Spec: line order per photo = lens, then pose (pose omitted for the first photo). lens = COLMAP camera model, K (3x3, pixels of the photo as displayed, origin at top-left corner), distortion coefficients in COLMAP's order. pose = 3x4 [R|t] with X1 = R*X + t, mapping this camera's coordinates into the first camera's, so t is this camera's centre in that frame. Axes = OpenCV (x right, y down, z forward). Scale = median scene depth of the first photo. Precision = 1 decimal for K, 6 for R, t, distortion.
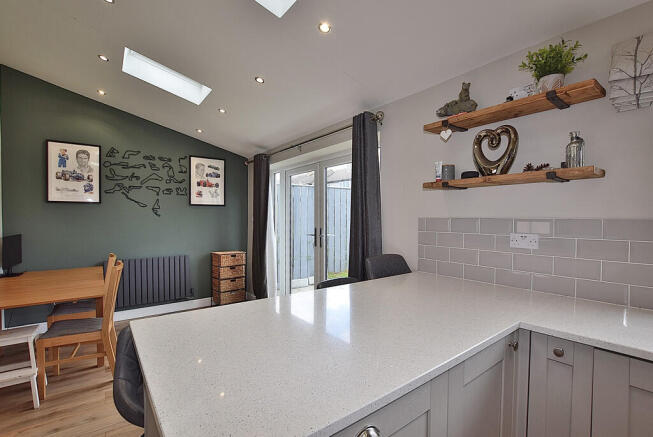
lens RADIAL K [[293.2, 0, 322.6], [0, 293.2, 219.4], [0, 0, 1]] dist [-0.009310, -0.000245]
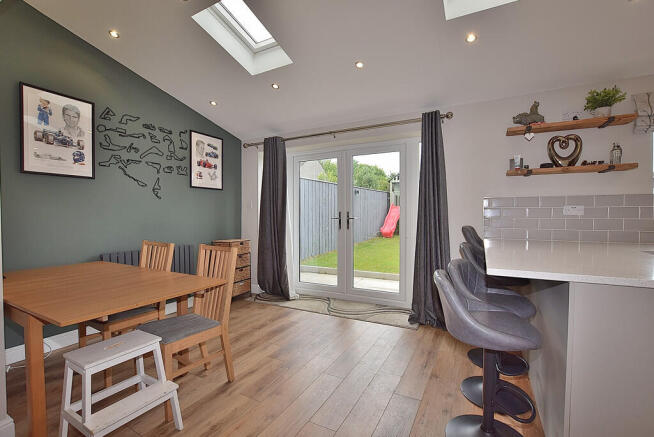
lens RADIAL K [[293.6, 0, 298.7], [0, 293.6, 216.4], [0, 0, 1]] dist [-0.009310, -0.000245]
pose [[0.911330, -0.003167, 0.411663, -0.587459], [0.005456, 0.999975, -0.004386, 0.048861], [-0.411639, 0.006244, 0.911325, 0.088441]]
